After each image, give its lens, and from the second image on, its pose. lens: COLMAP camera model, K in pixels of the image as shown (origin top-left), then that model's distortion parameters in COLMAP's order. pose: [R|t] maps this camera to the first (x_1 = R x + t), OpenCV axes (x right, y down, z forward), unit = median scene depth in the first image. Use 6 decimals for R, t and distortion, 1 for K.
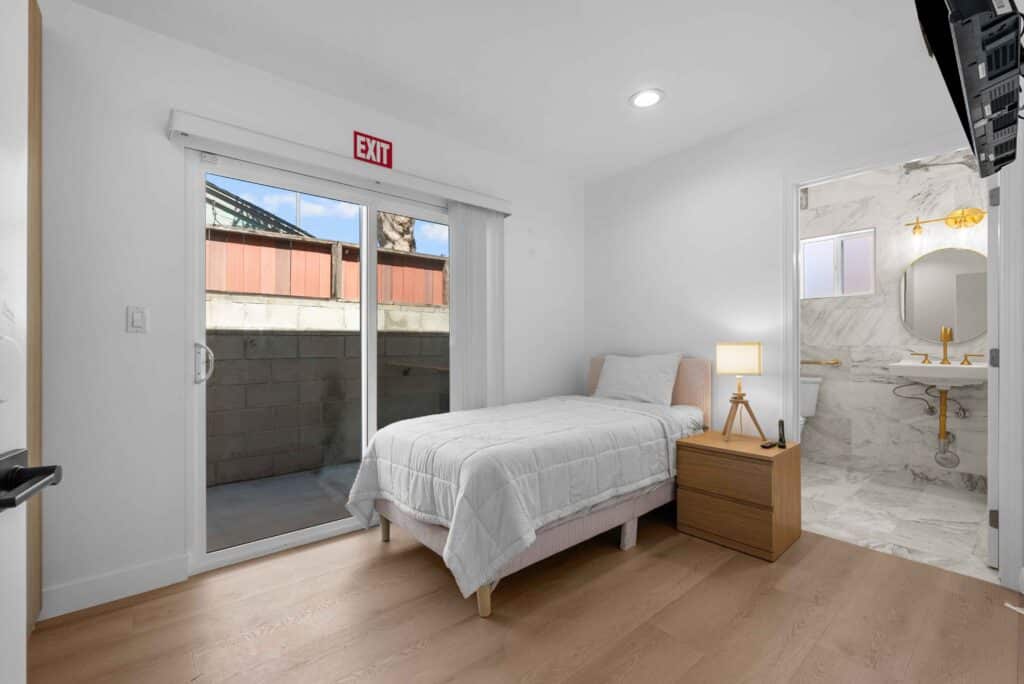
lens RADIAL K [[440.9, 0, 507.9], [0, 440.9, 346.1], [0, 0, 1]] dist [-0.000478, -0.000109]
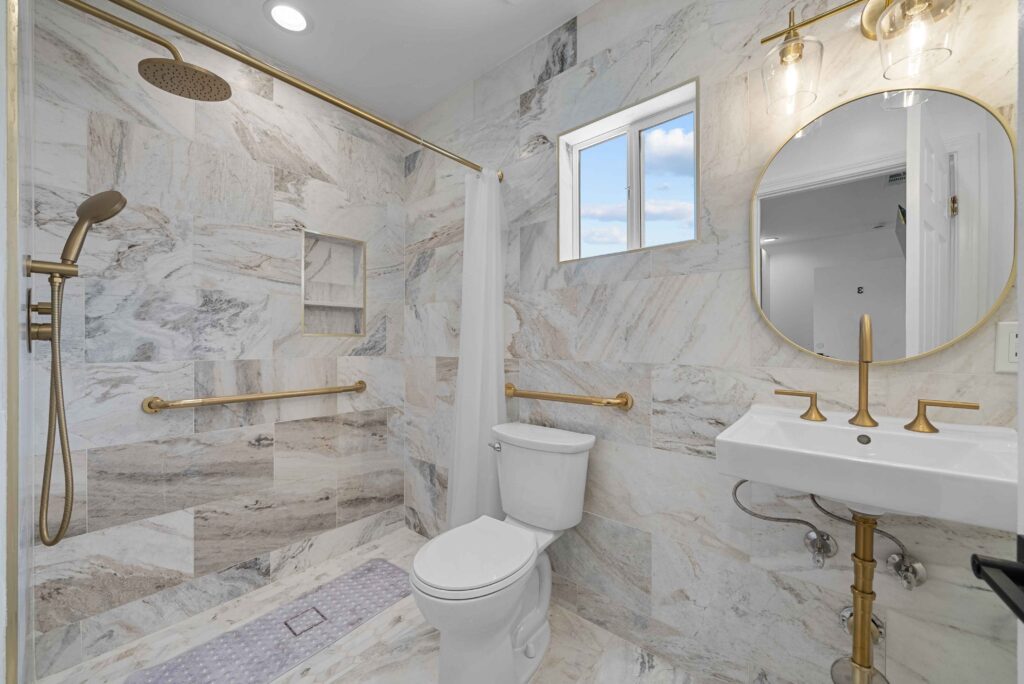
lens RADIAL K [[394.7, 0, 512.0], [0, 394.7, 342.0], [0, 0, 1]] dist [-0.008614, -0.000069]
pose [[0.986492, 0.002403, 0.163795, 0.605697], [-0.002122, 0.999996, -0.001894, -0.021491], [-0.163799, 0.001521, 0.986493, 0.670731]]
